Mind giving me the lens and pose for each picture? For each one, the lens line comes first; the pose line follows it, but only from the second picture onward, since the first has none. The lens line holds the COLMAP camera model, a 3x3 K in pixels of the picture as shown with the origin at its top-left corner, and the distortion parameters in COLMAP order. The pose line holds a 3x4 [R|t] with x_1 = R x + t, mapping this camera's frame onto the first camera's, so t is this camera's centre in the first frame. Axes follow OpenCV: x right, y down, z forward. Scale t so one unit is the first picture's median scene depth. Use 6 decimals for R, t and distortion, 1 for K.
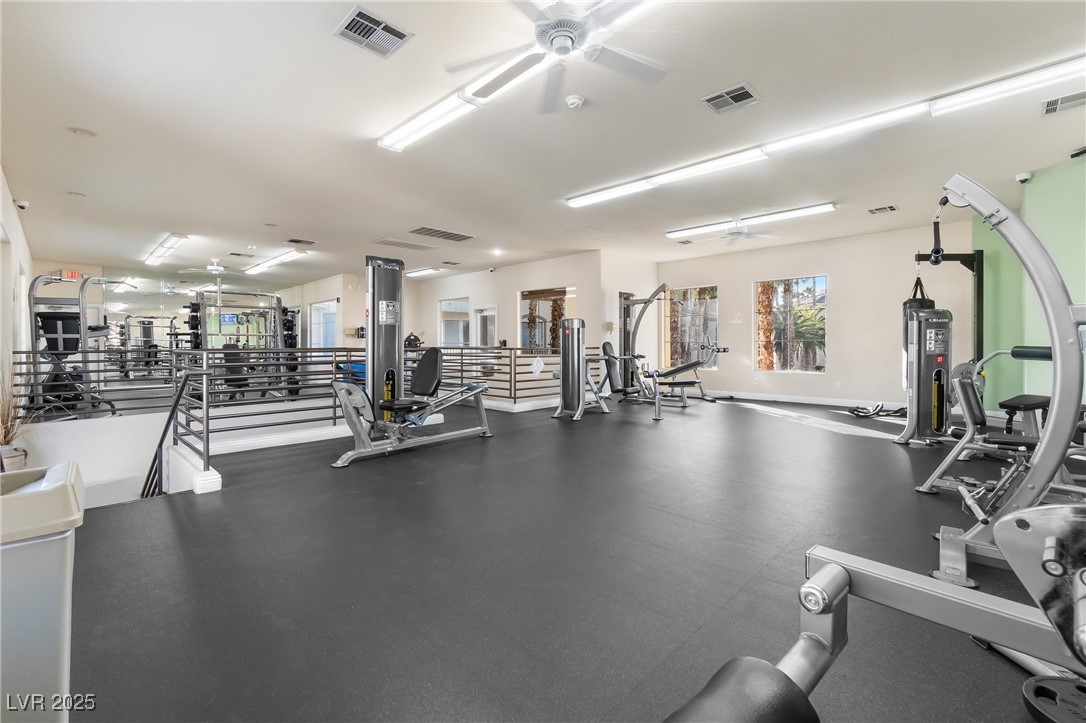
lens RADIAL K [[482.4, 0, 543.9], [0, 482.4, 347.9], [0, 0, 1]] dist [-0.001744, -0.000427]
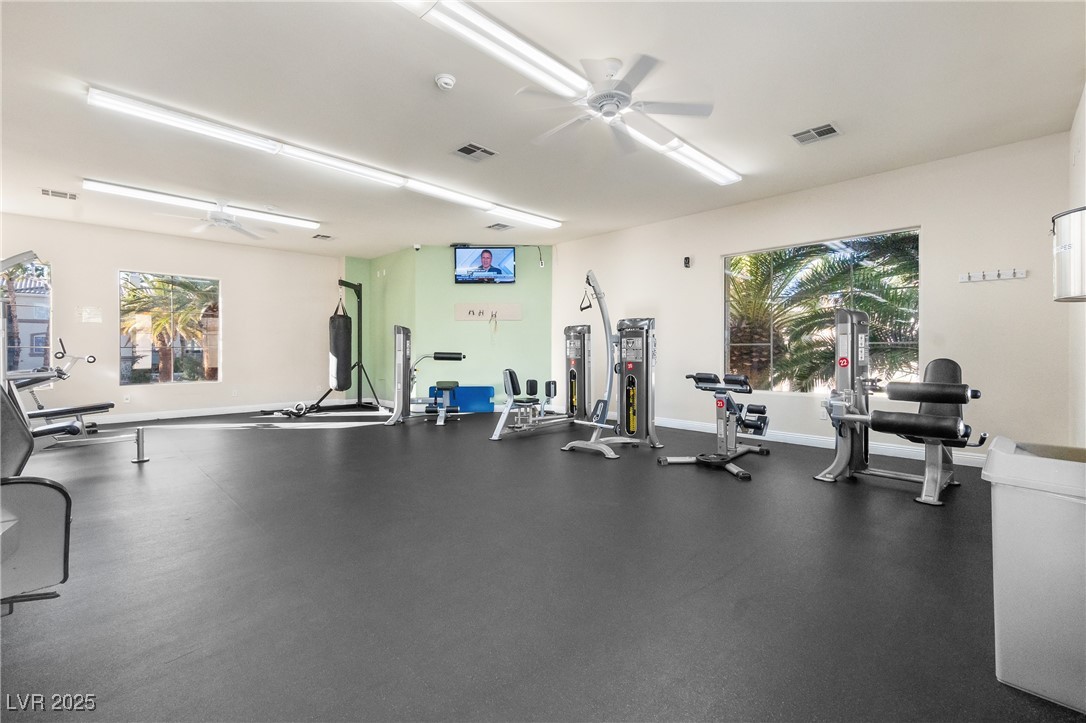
lens RADIAL K [[482.4, 0, 543.9], [0, 482.4, 347.9], [0, 0, 1]] dist [-0.001744, -0.000427]
pose [[-0.013642, 0.009598, 0.999861, -0.494097], [0.011136, 0.999893, -0.009447, 0.001634], [-0.999845, 0.011006, -0.013747, 0.487028]]
